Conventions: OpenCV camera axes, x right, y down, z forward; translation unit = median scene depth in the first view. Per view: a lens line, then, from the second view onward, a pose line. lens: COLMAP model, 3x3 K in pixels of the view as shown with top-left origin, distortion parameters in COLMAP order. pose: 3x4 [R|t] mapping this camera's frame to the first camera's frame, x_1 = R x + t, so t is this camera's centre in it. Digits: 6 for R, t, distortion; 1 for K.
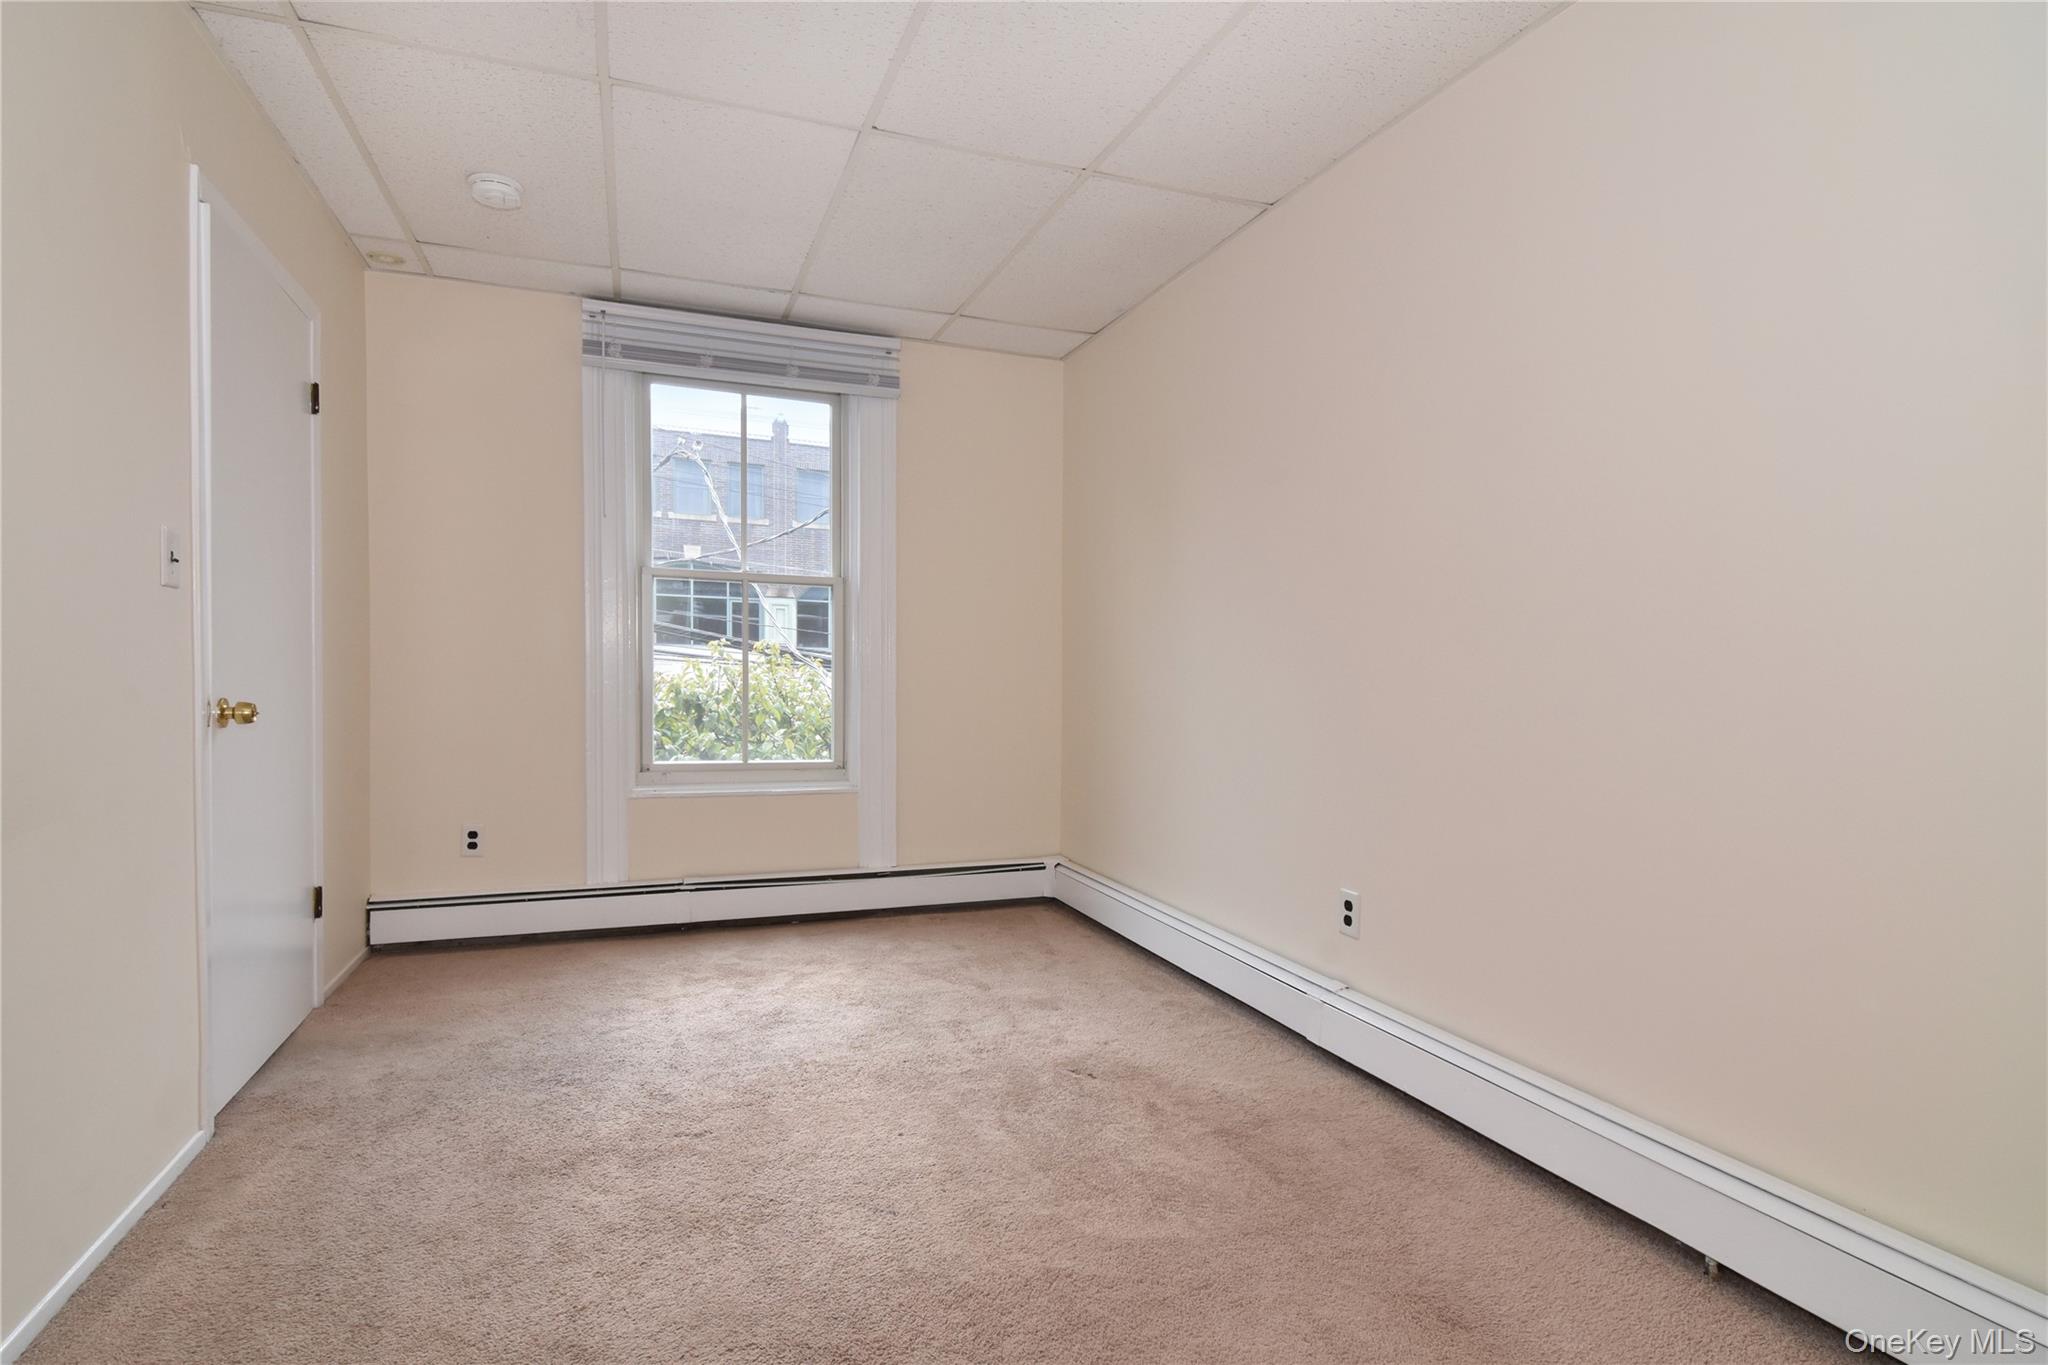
lens RADIAL K [[1010.4, 0, 1024.0], [0, 1010.4, 682.5], [0, 0, 1]] dist [-0.001893, -0.000415]
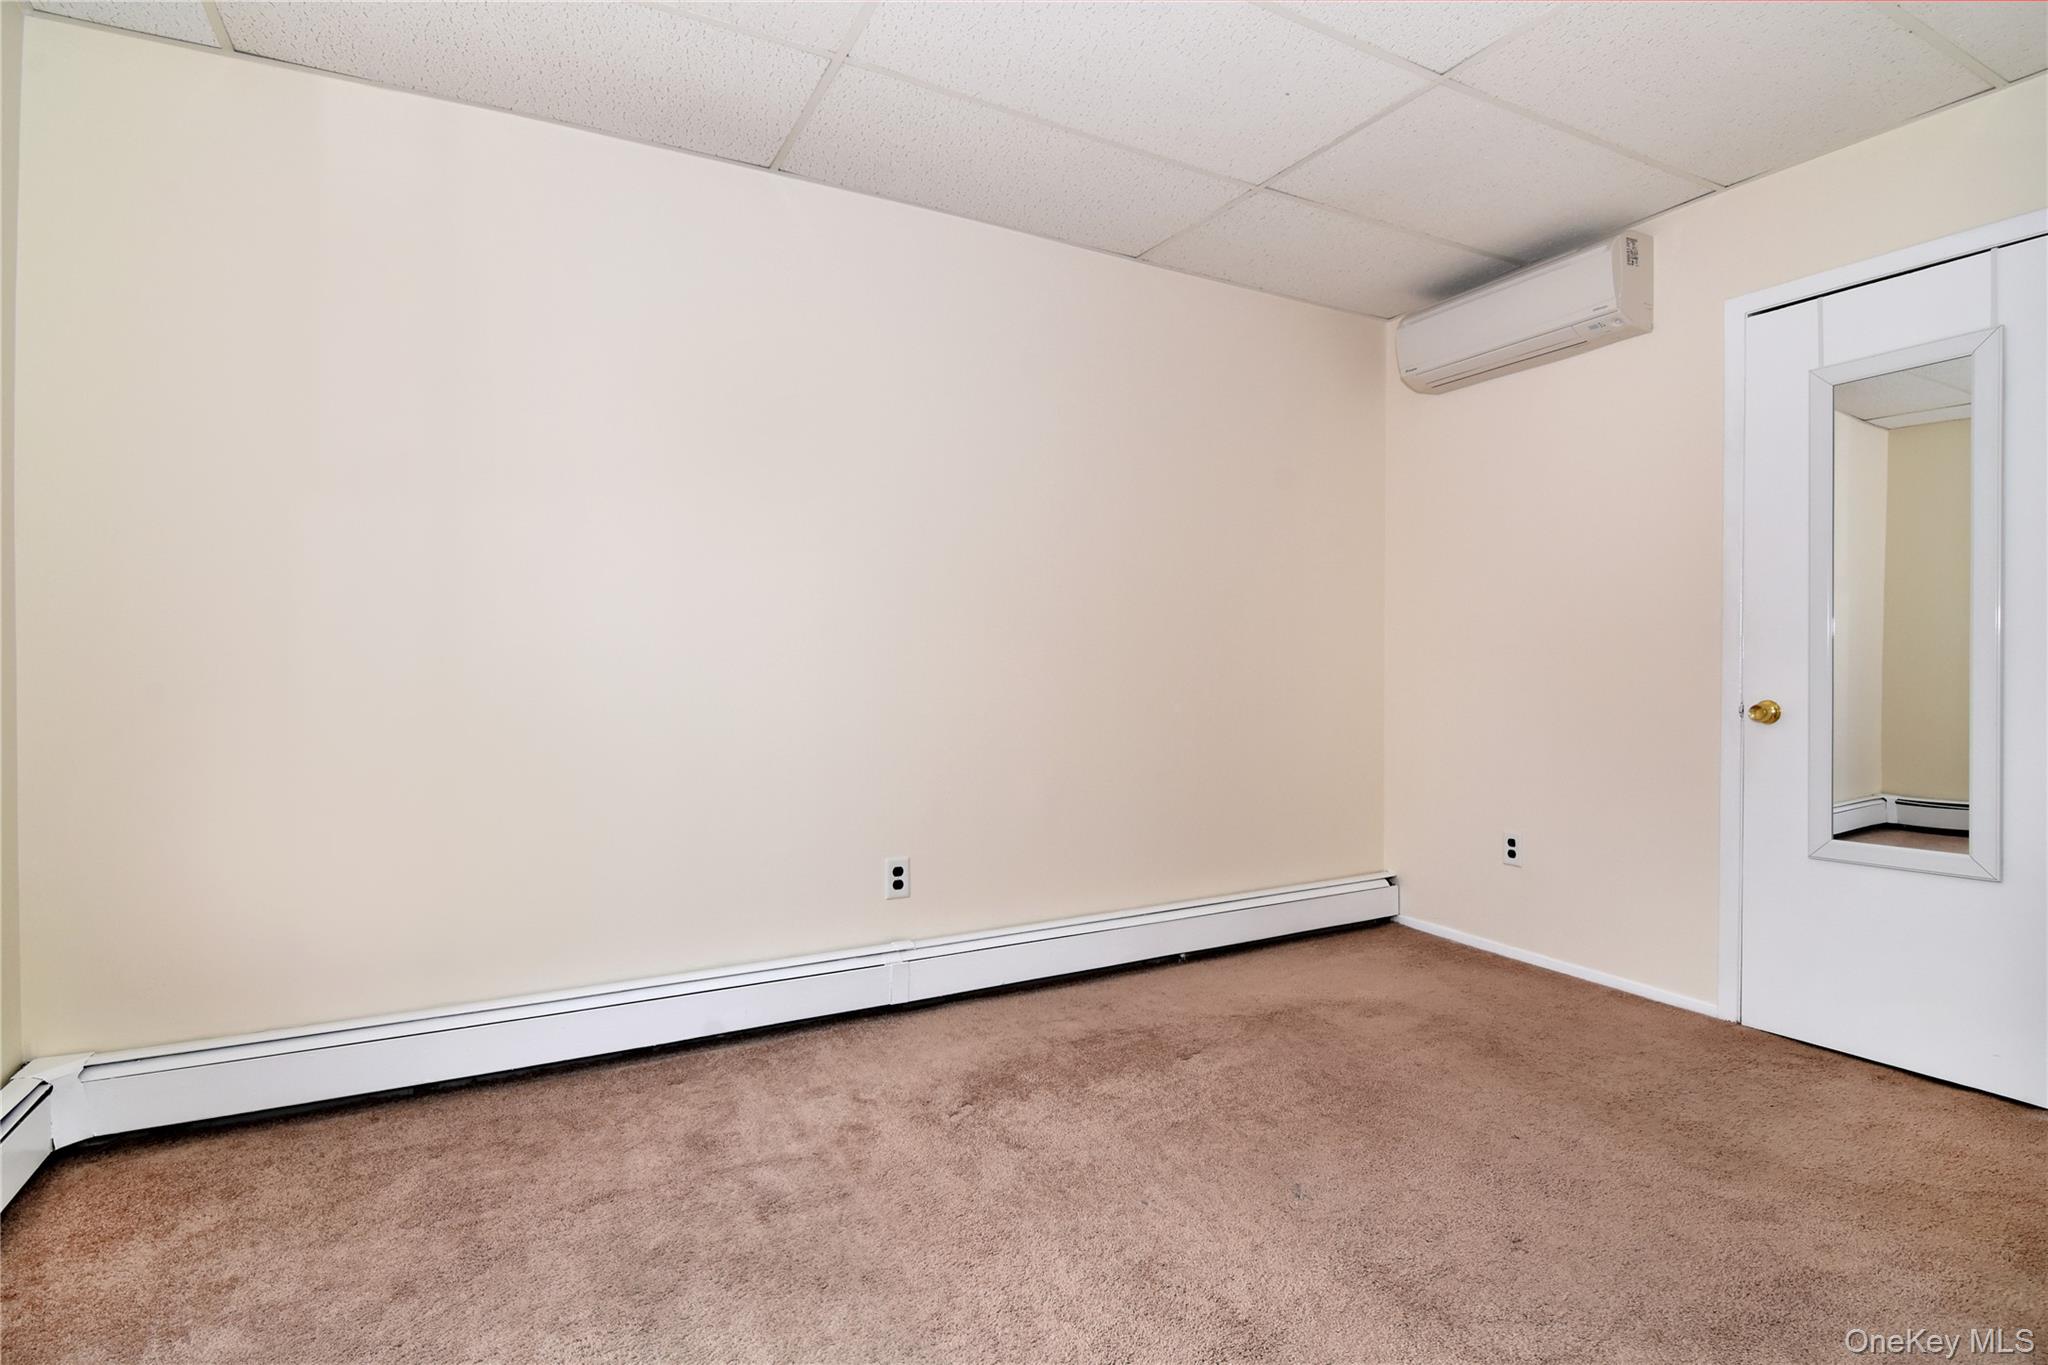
lens RADIAL K [[1010.4, 0, 1024.0], [0, 1010.4, 682.5], [0, 0, 1]] dist [-0.001893, -0.000415]
pose [[-0.167879, -0.011075, 0.985745, -0.706669], [0.007450, 0.999894, 0.012503, 0.001932], [-0.985779, 0.009442, -0.167779, 0.939974]]
